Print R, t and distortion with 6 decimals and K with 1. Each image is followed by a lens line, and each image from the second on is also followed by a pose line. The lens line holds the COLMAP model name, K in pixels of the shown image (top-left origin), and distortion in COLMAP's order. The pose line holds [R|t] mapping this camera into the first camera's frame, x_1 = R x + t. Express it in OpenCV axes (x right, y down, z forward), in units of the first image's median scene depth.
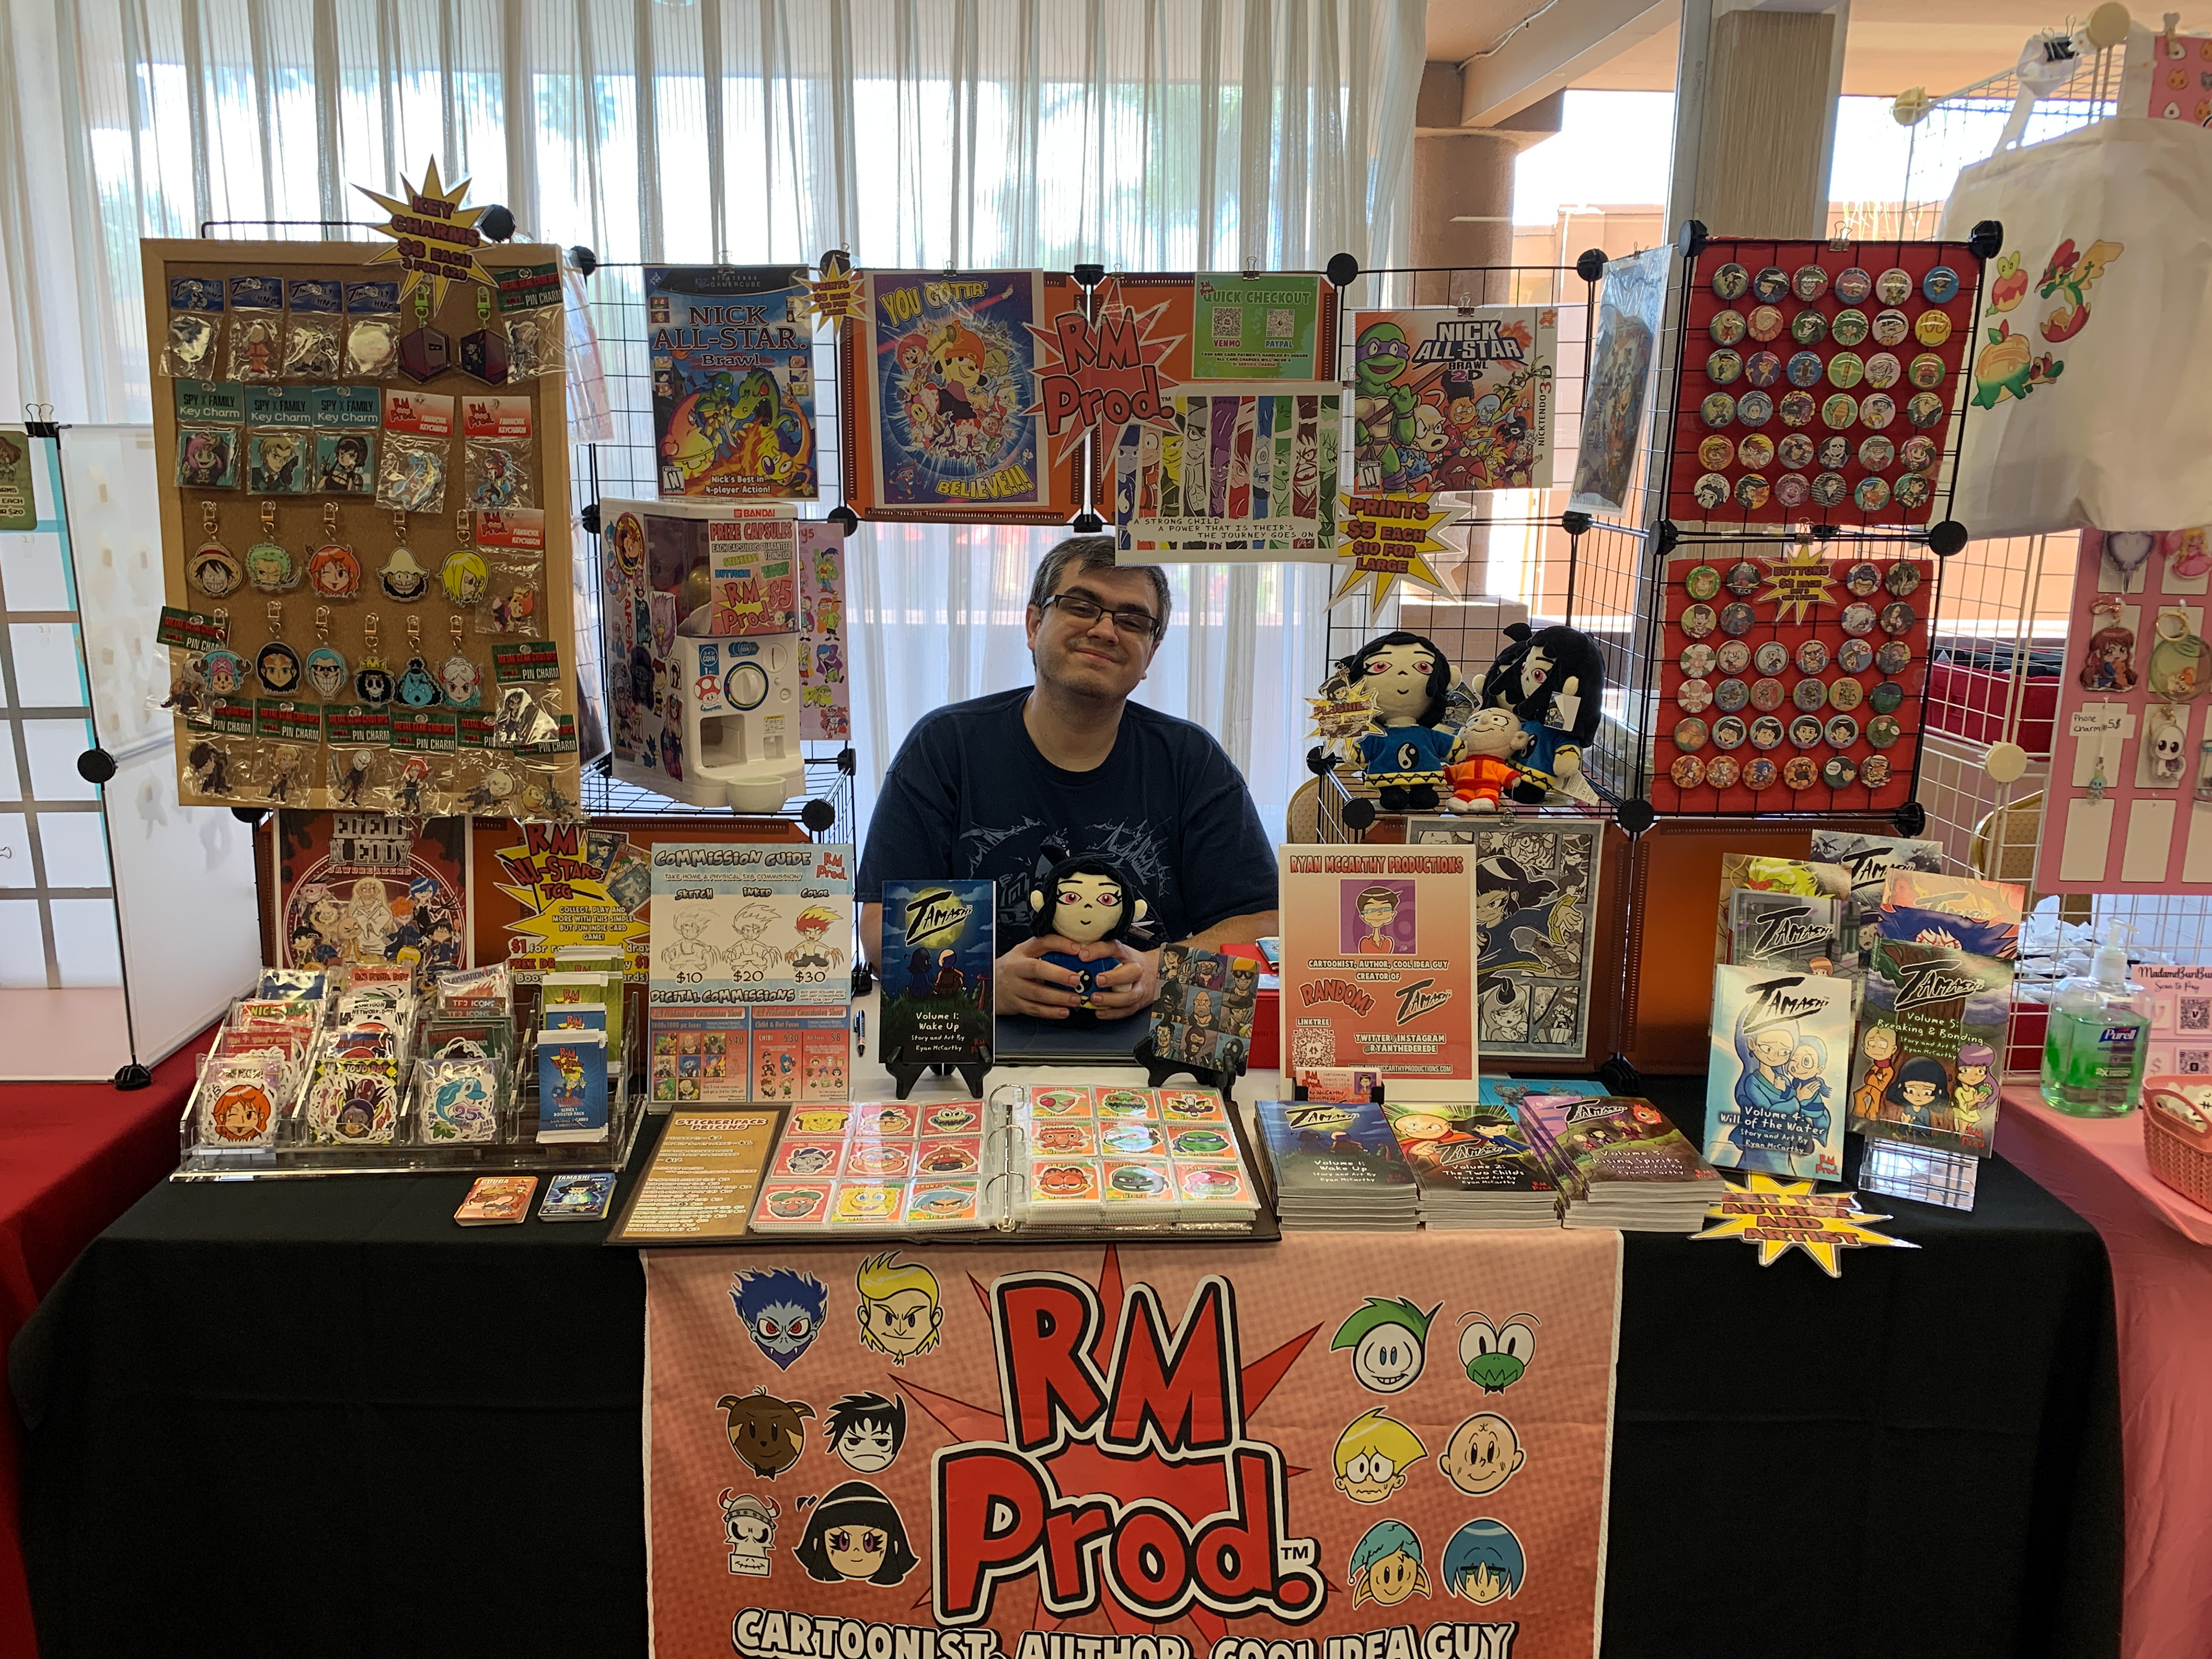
lens RADIAL K [[1730.4, 0, 1106.0], [0, 1730.4, 829.5], [0, 0, 1]] dist [0.209968, -0.311530]
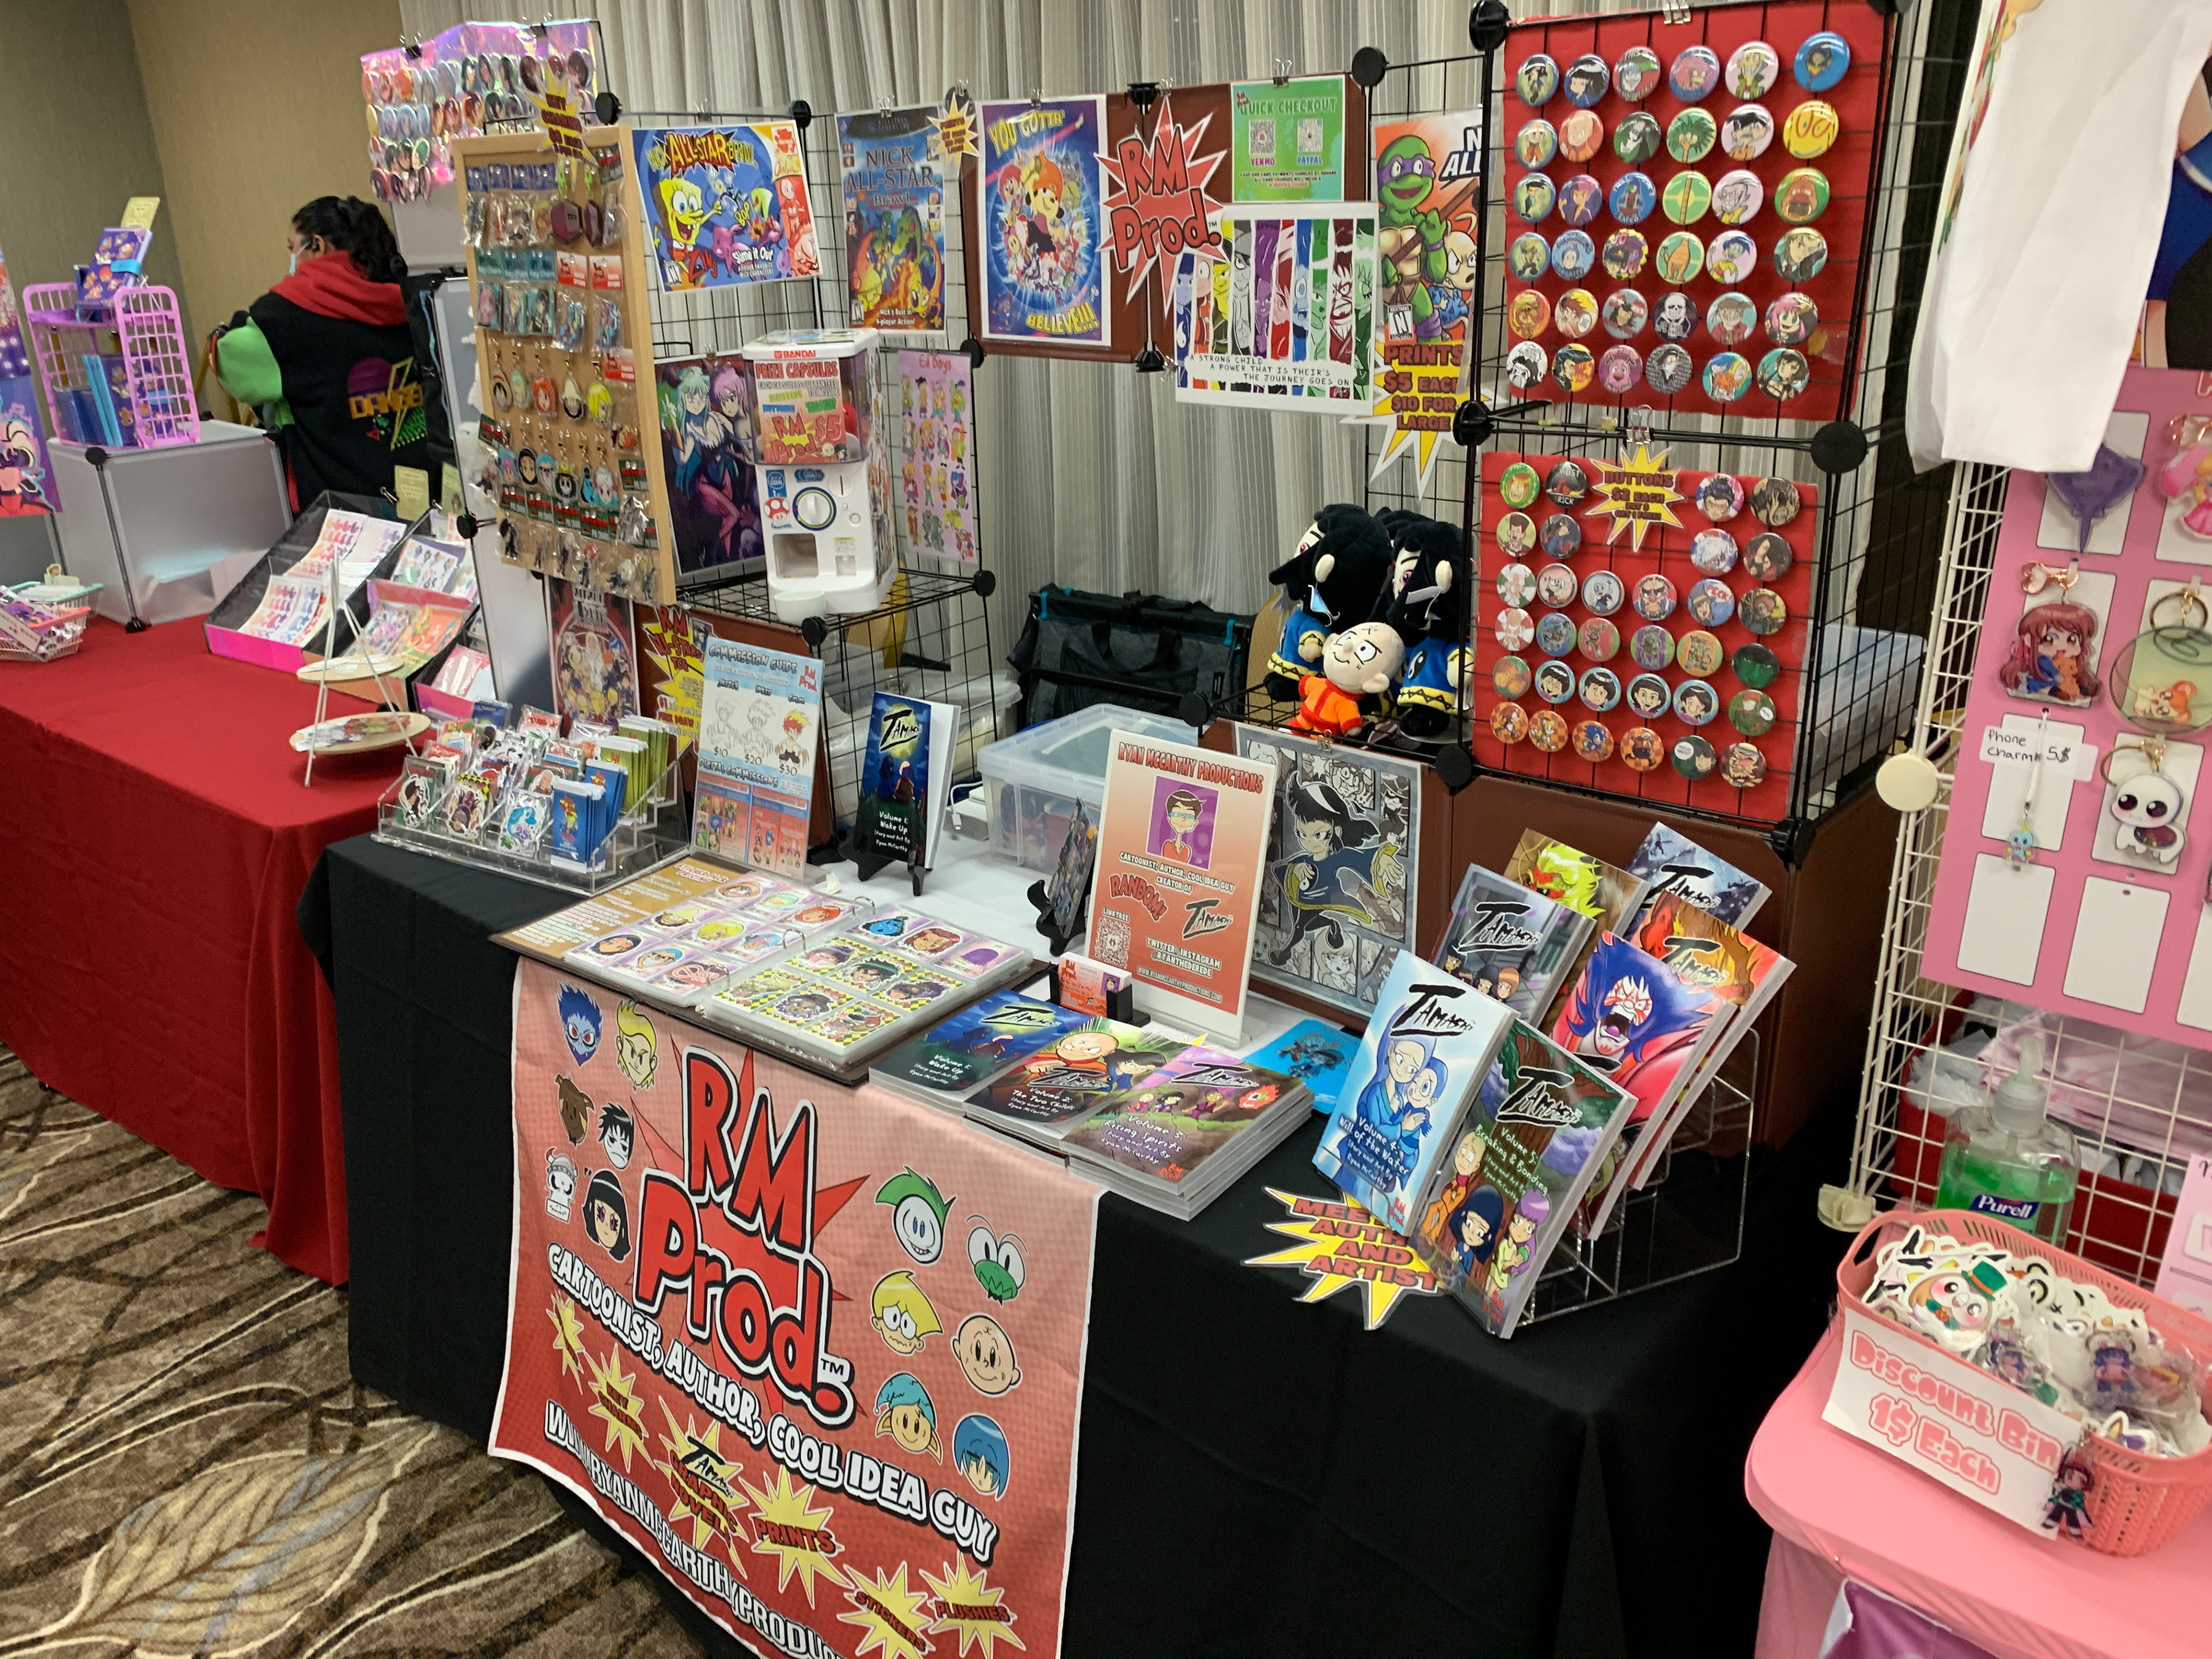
lens RADIAL K [[1730.4, 0, 1106.0], [0, 1730.4, 829.5], [0, 0, 1]] dist [0.209968, -0.311530]
pose [[0.713553, 0.209966, -0.668399, 0.753118], [-0.109086, 0.975697, 0.190043, -0.118511], [0.692057, -0.062693, 0.719115, 0.306408]]
